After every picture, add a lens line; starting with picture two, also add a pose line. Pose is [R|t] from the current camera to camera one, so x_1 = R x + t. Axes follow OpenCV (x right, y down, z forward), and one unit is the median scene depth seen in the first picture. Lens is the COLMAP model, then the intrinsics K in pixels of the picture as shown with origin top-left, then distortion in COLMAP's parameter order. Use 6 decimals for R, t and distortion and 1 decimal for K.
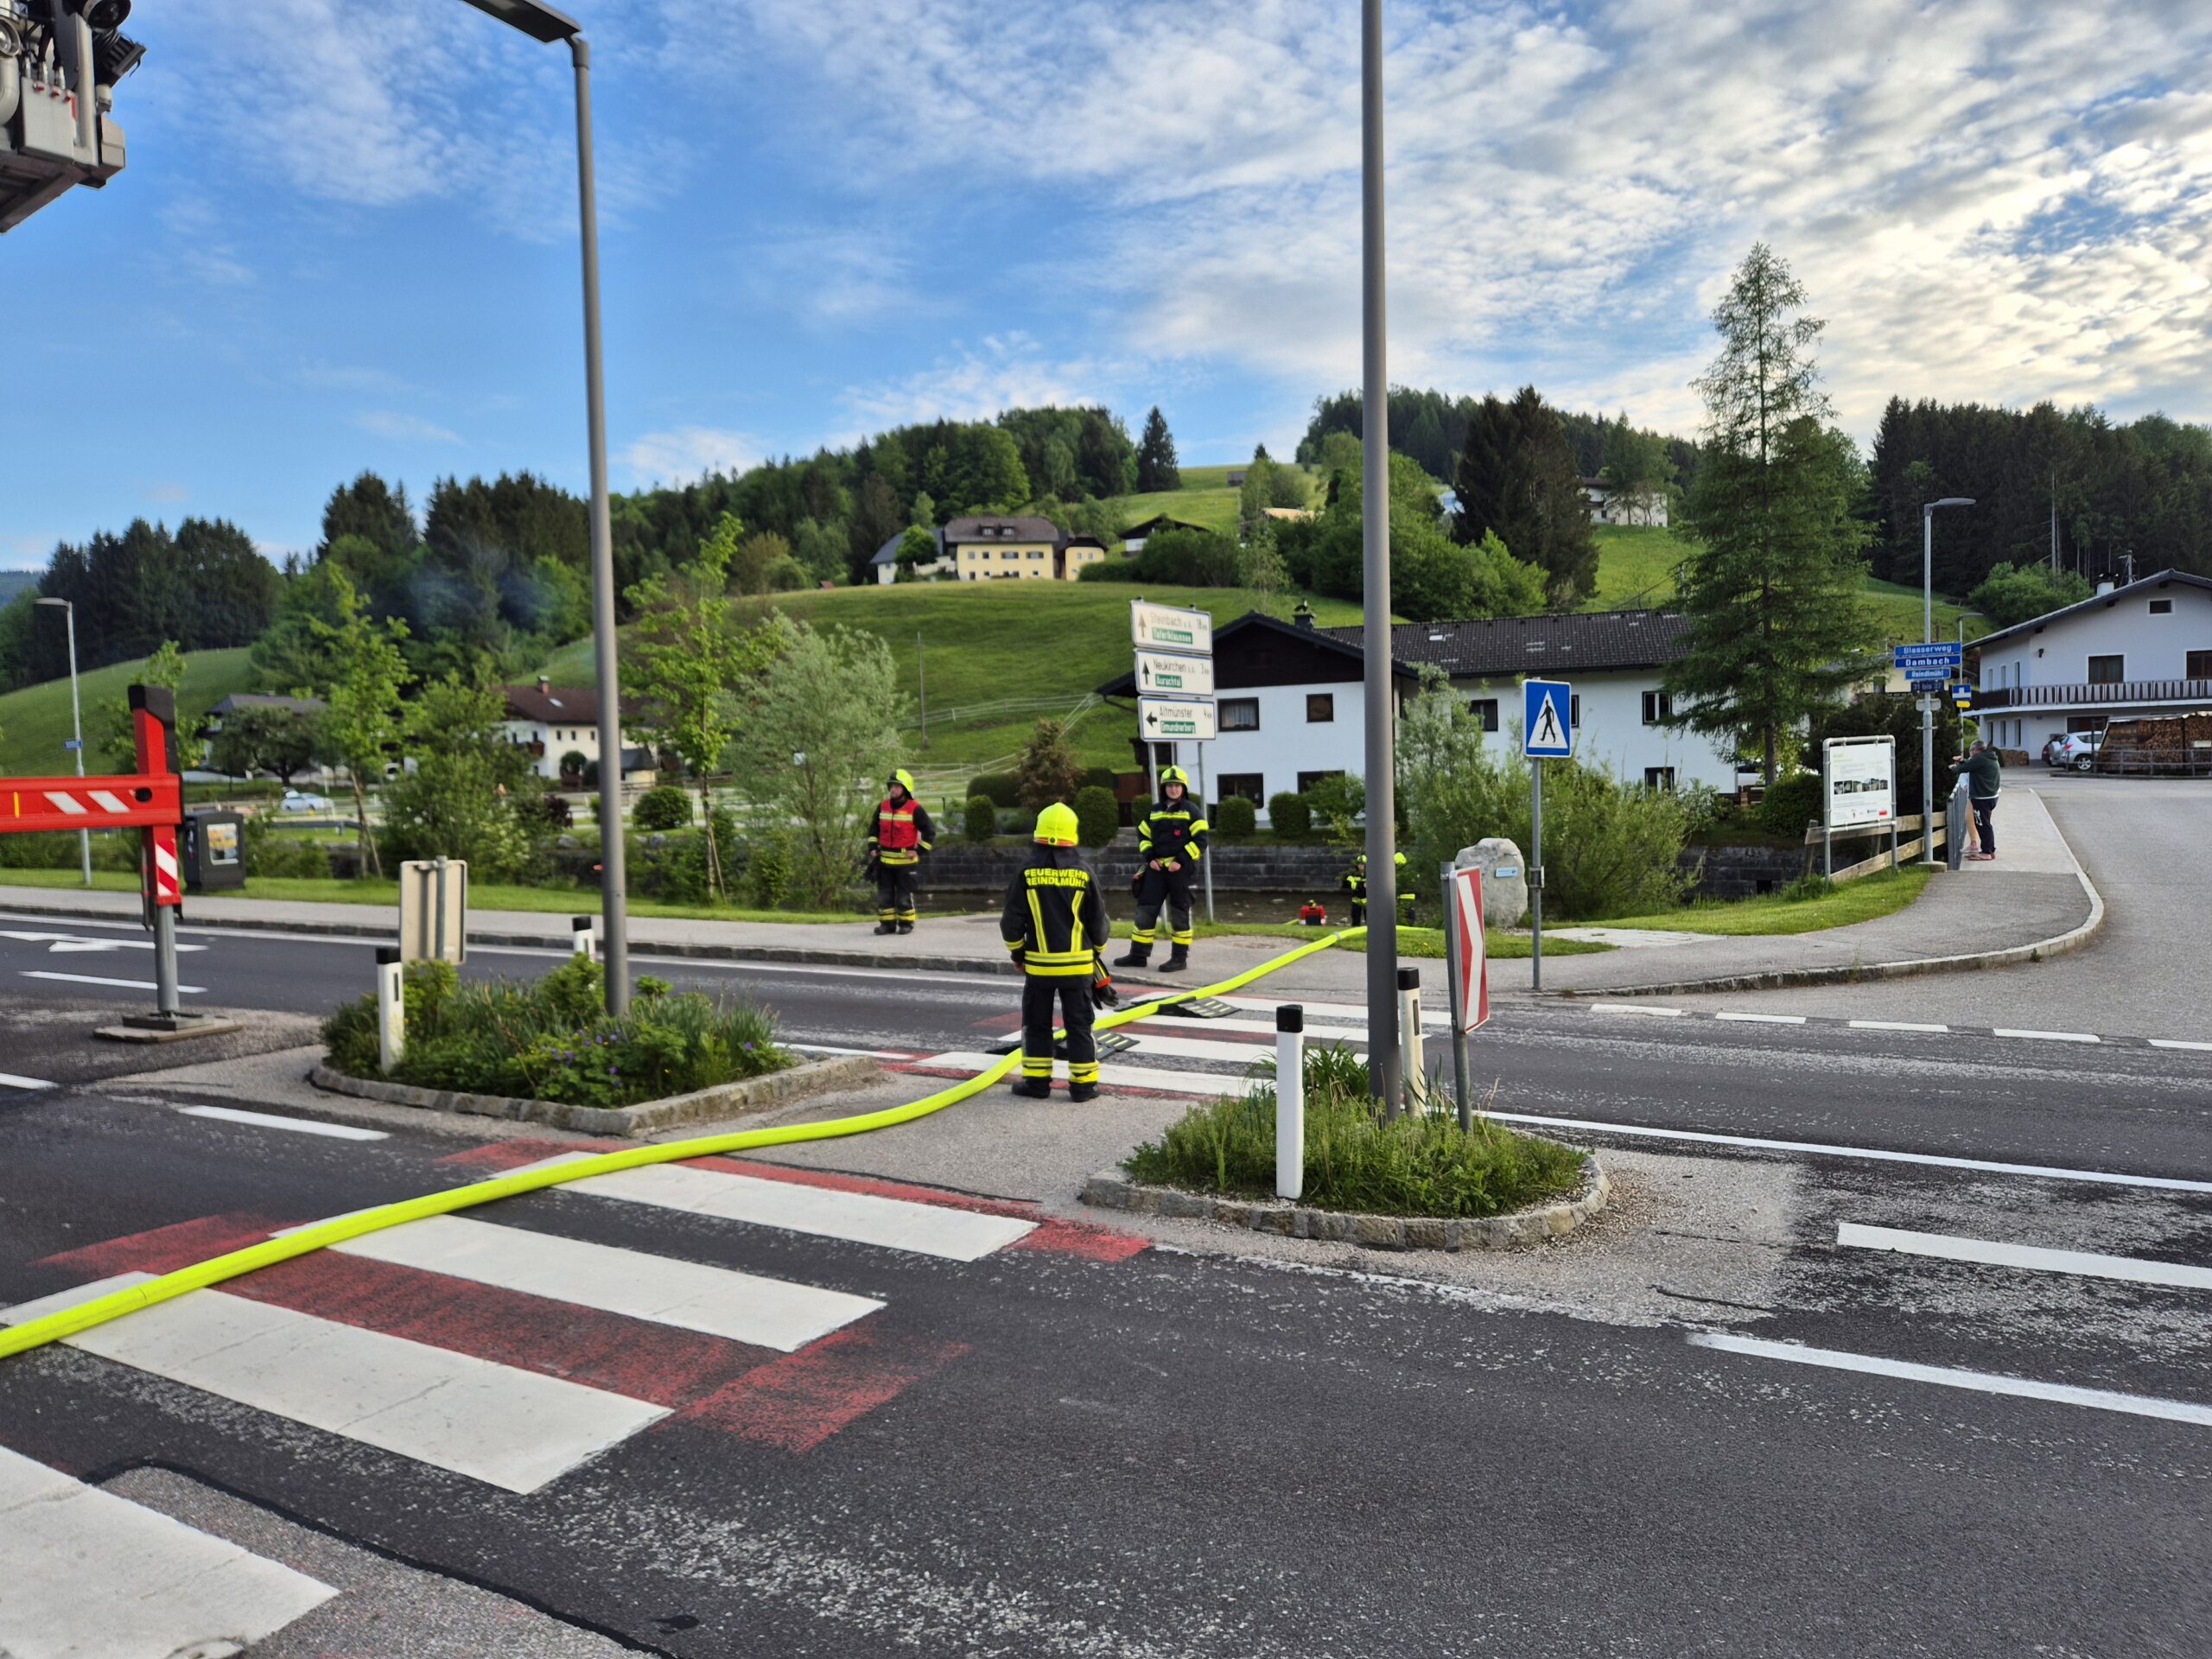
lens RADIAL K [[1466.4, 0, 1126.1], [0, 1466.4, 863.4], [0, 0, 1]] dist [0.081685, -0.066531]
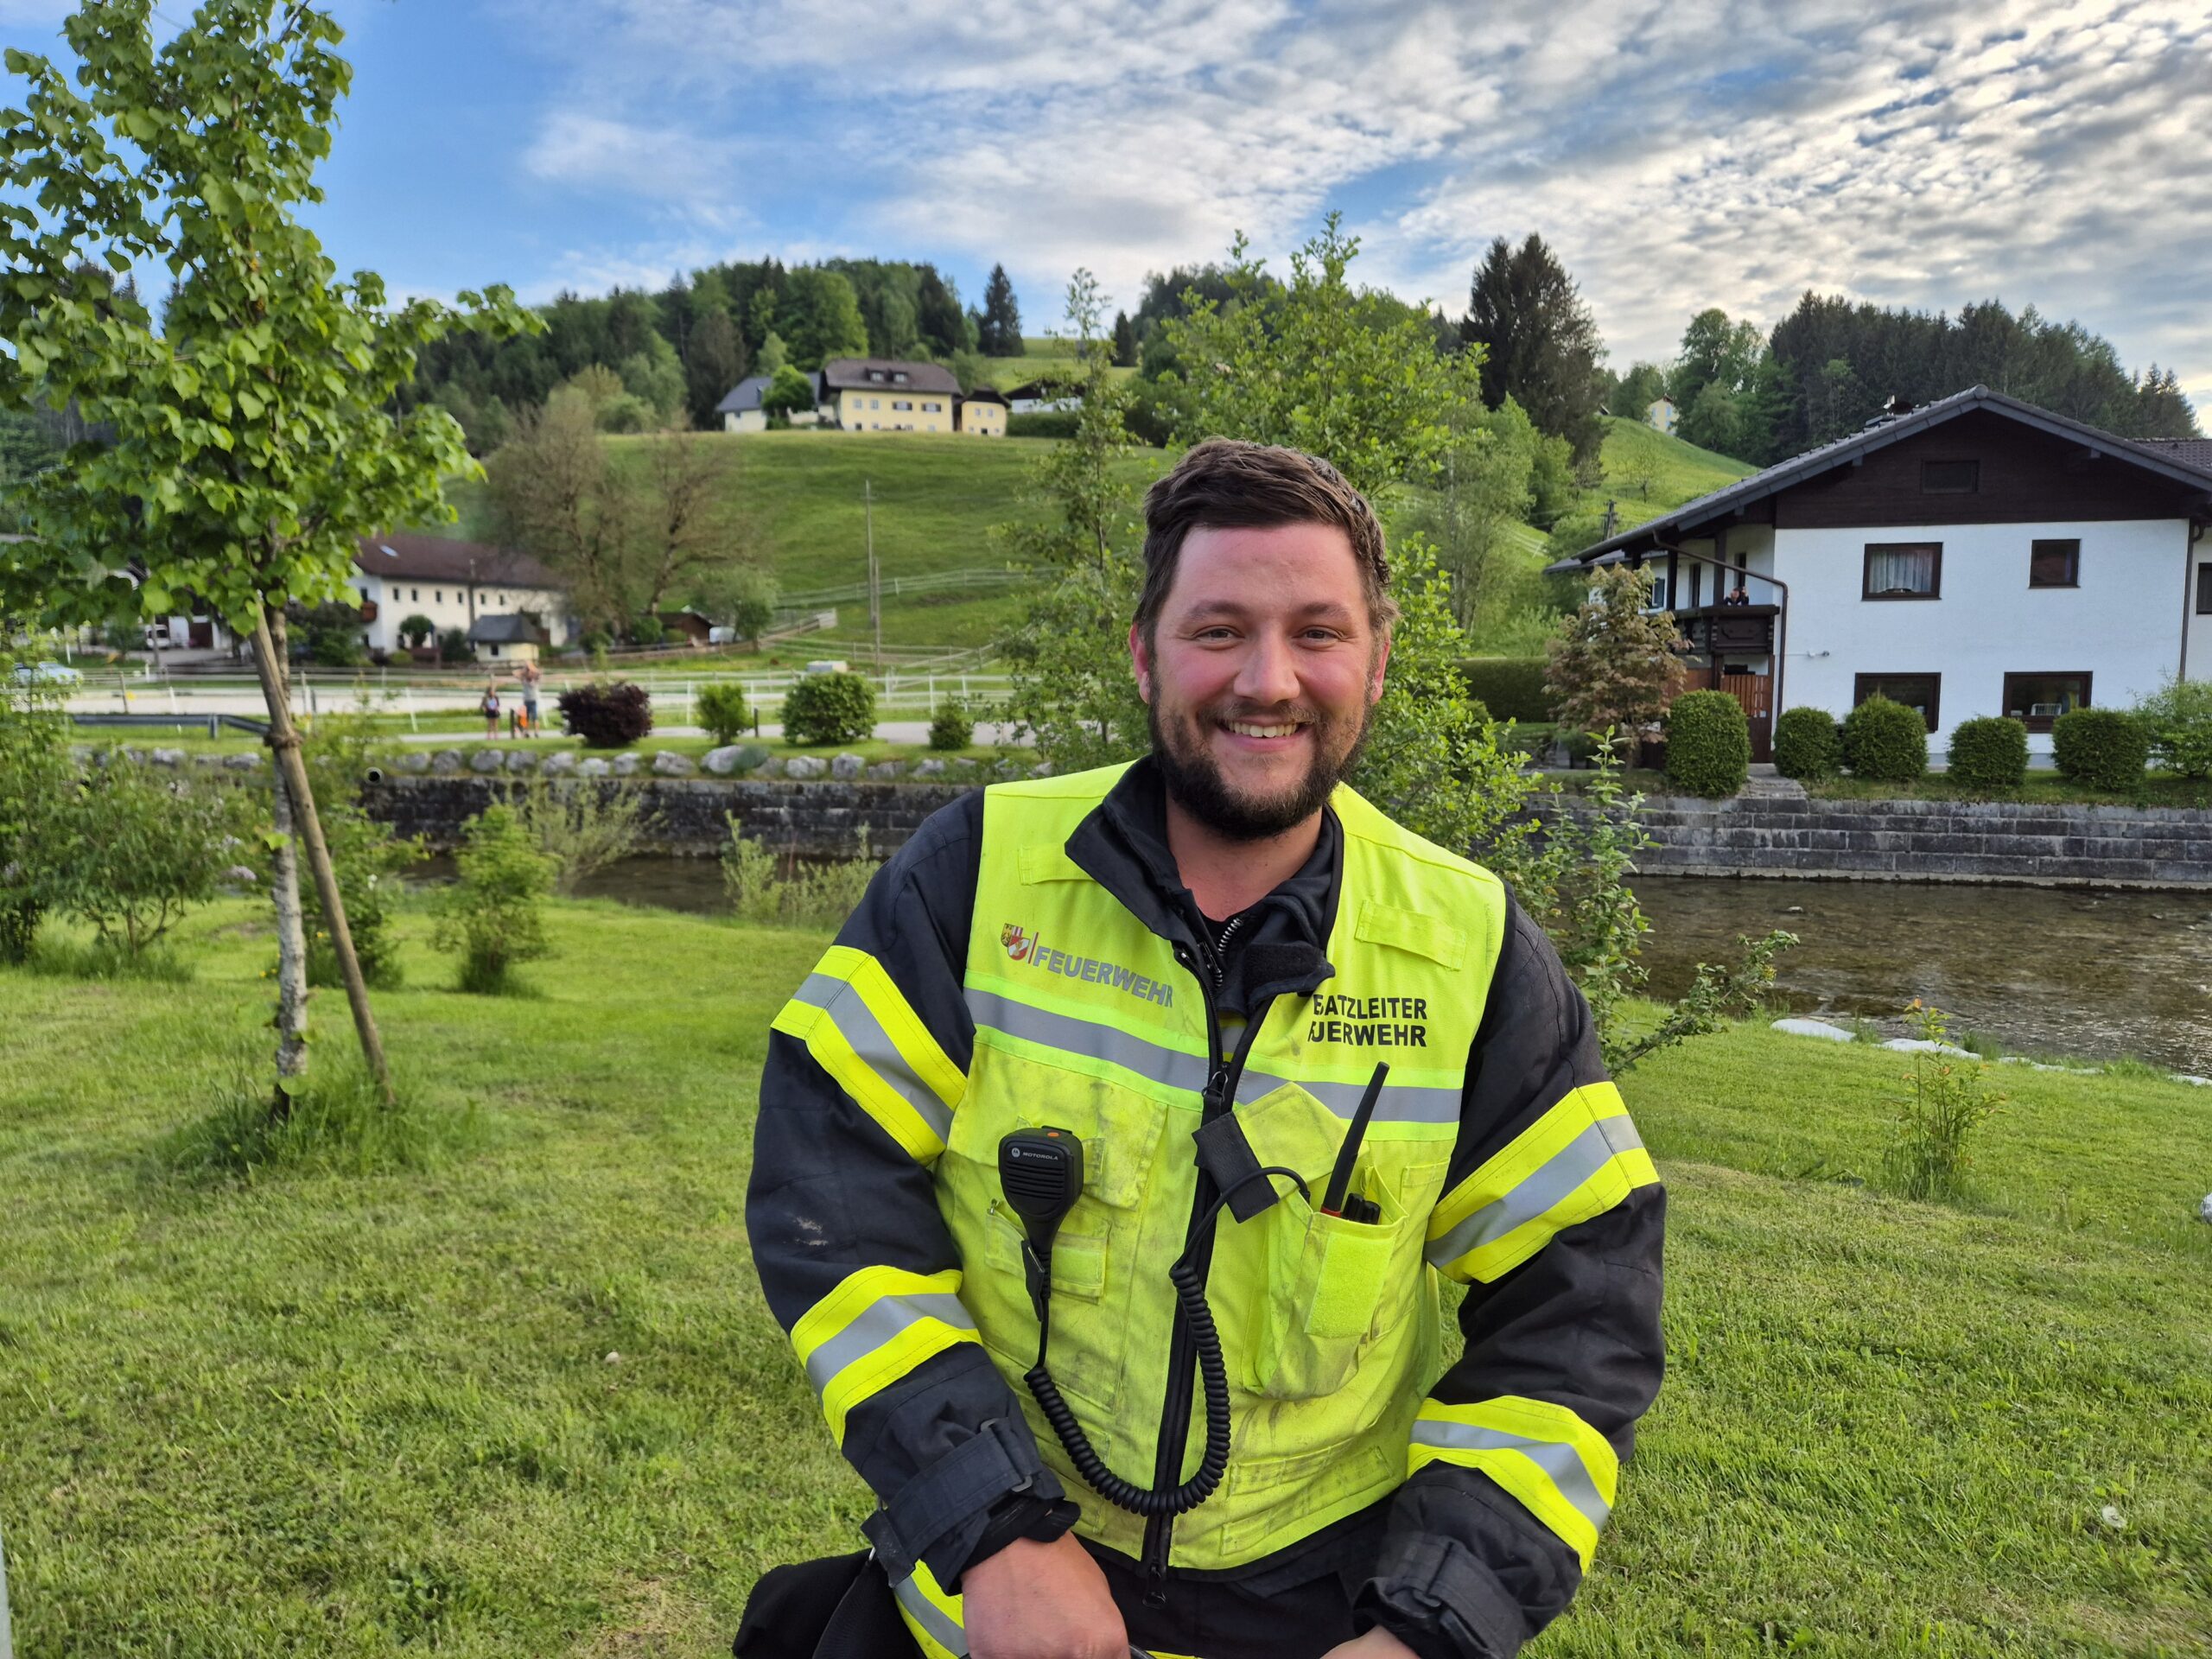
lens RADIAL K [[1466.4, 0, 1105.8], [0, 1466.4, 798.9], [0, 0, 1]] dist [0.081685, -0.066531]
pose [[0.988740, 0.012290, 0.149138, -0.087016], [-0.016679, 0.999463, 0.028216, -0.005962], [-0.148712, -0.030386, 0.988414, 0.122087]]
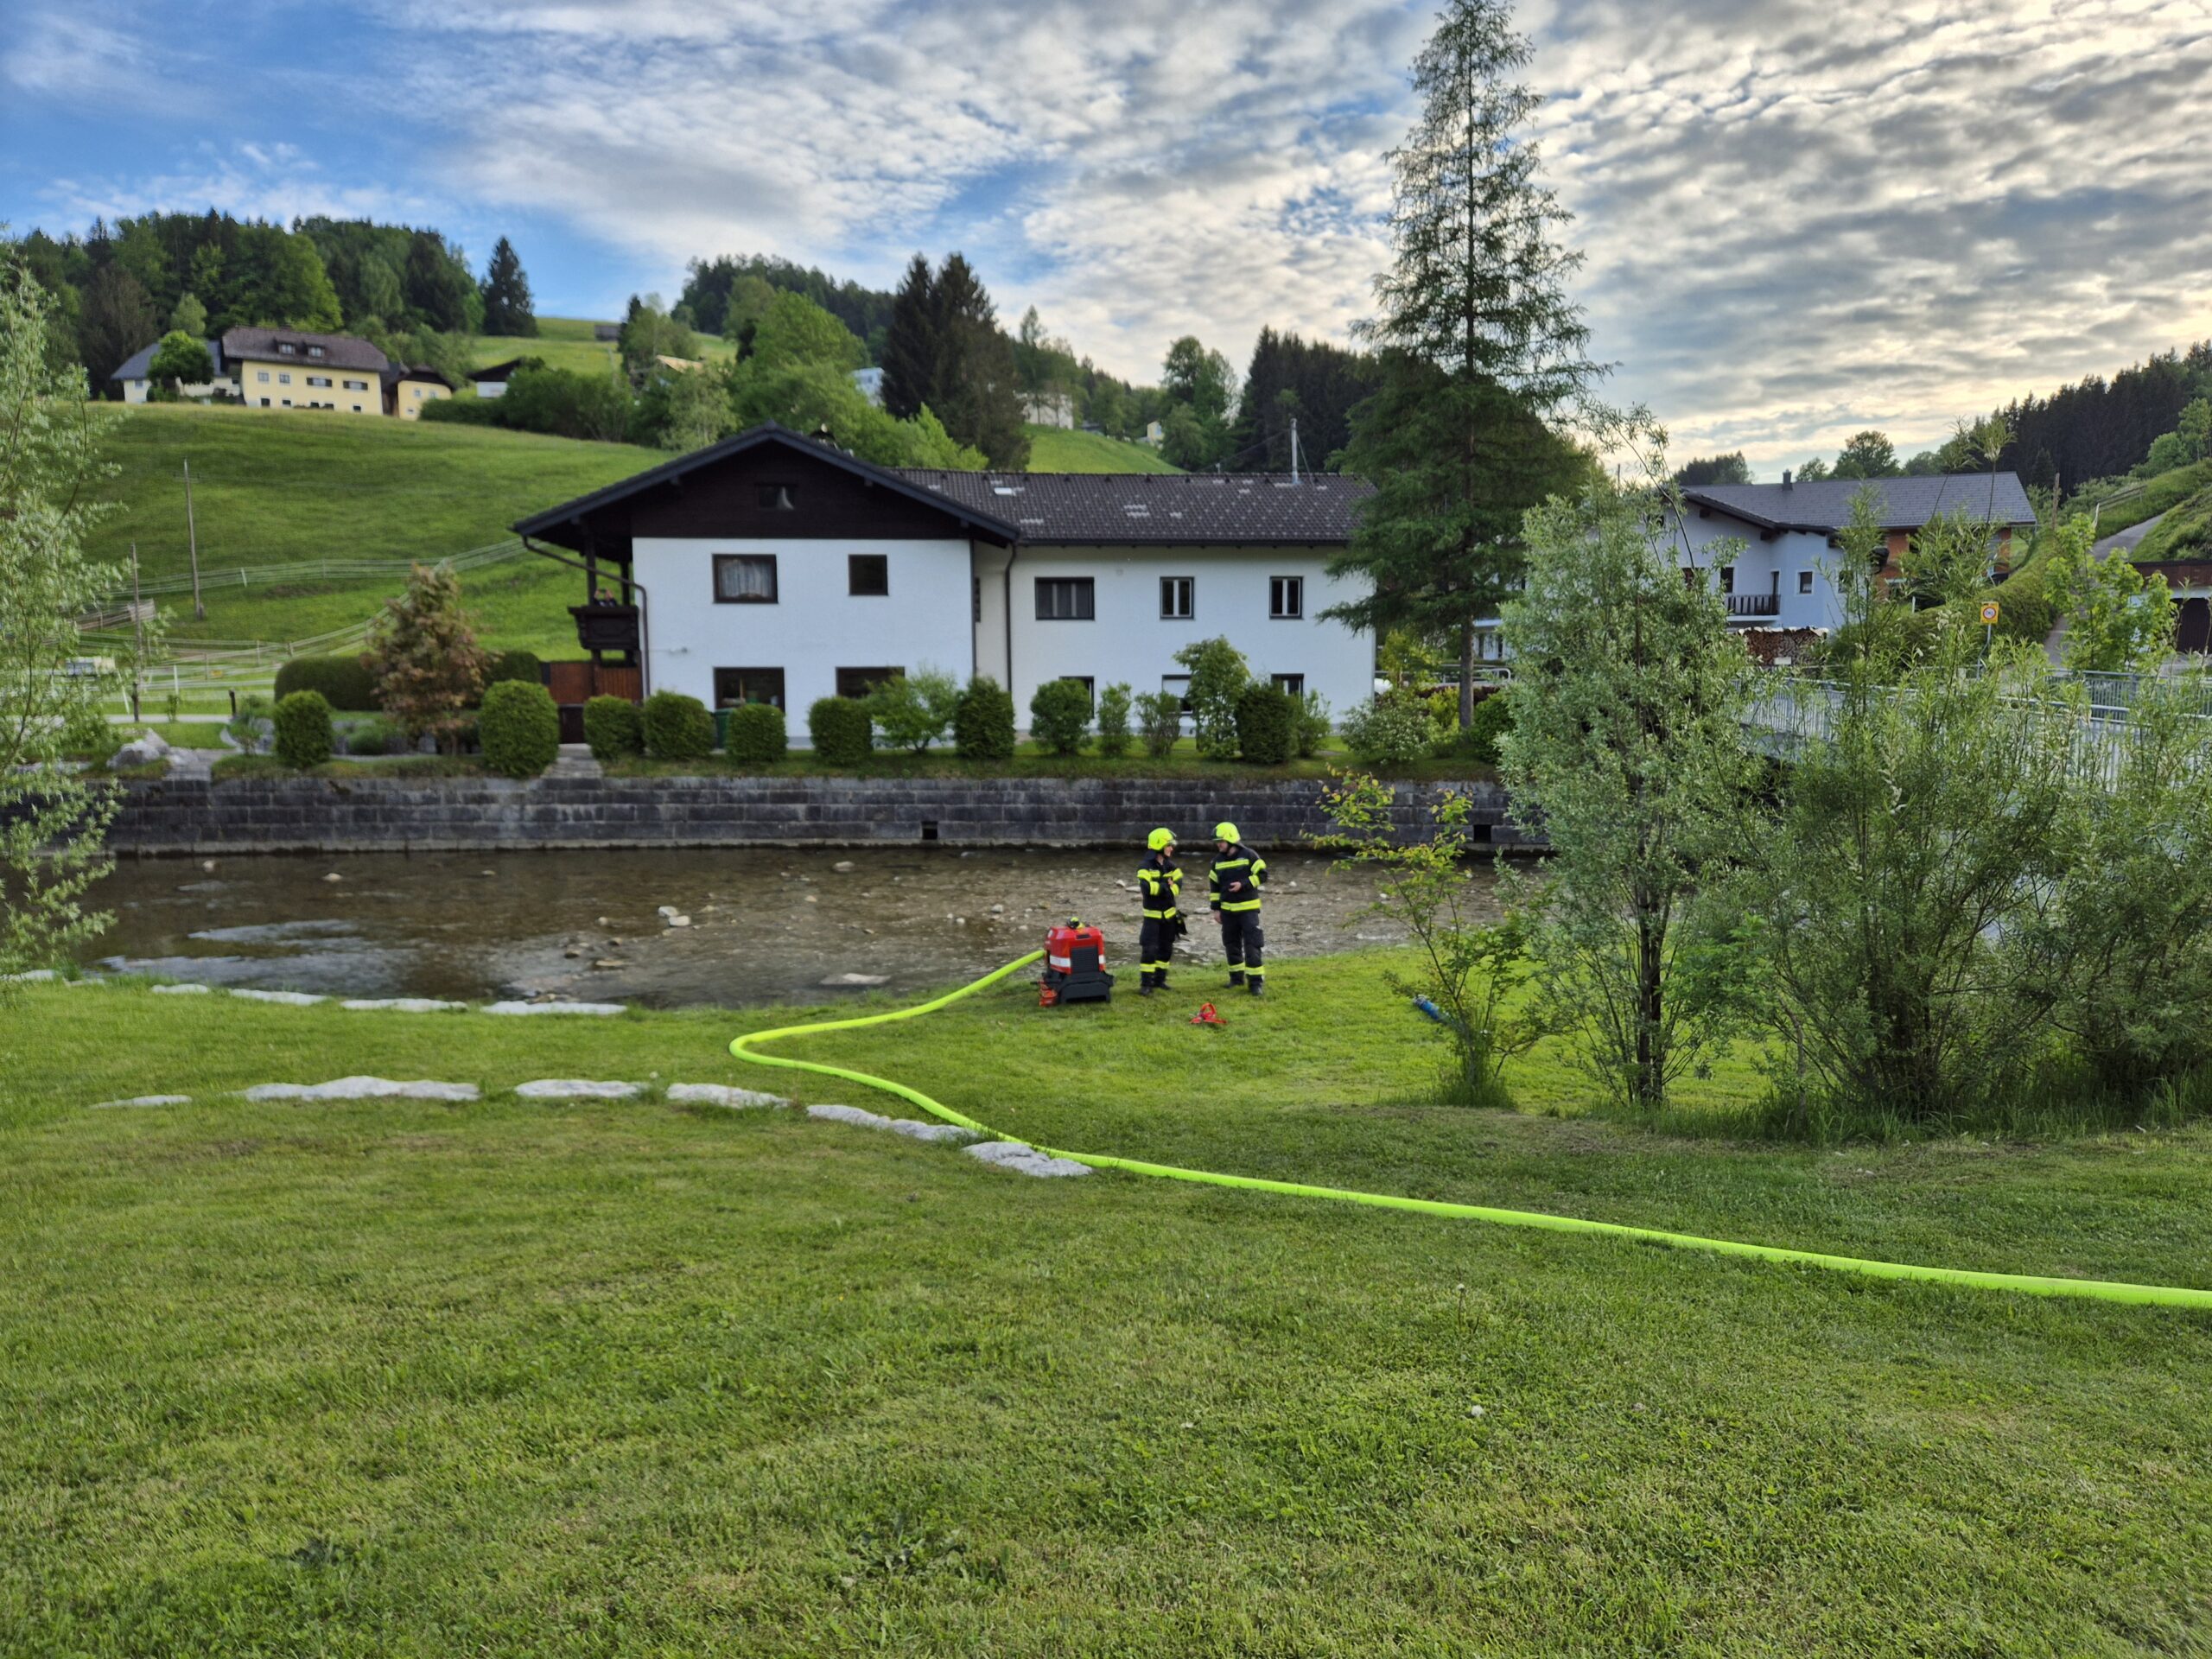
lens RADIAL K [[1466.4, 0, 1106.7], [0, 1466.4, 822.2], [0, 0, 1]] dist [0.081685, -0.066531]
pose [[0.919121, -0.017016, 0.393608, -0.010495], [0.001026, 0.999167, 0.040799, -0.004667], [-0.393974, -0.037095, 0.918373, 0.083125]]
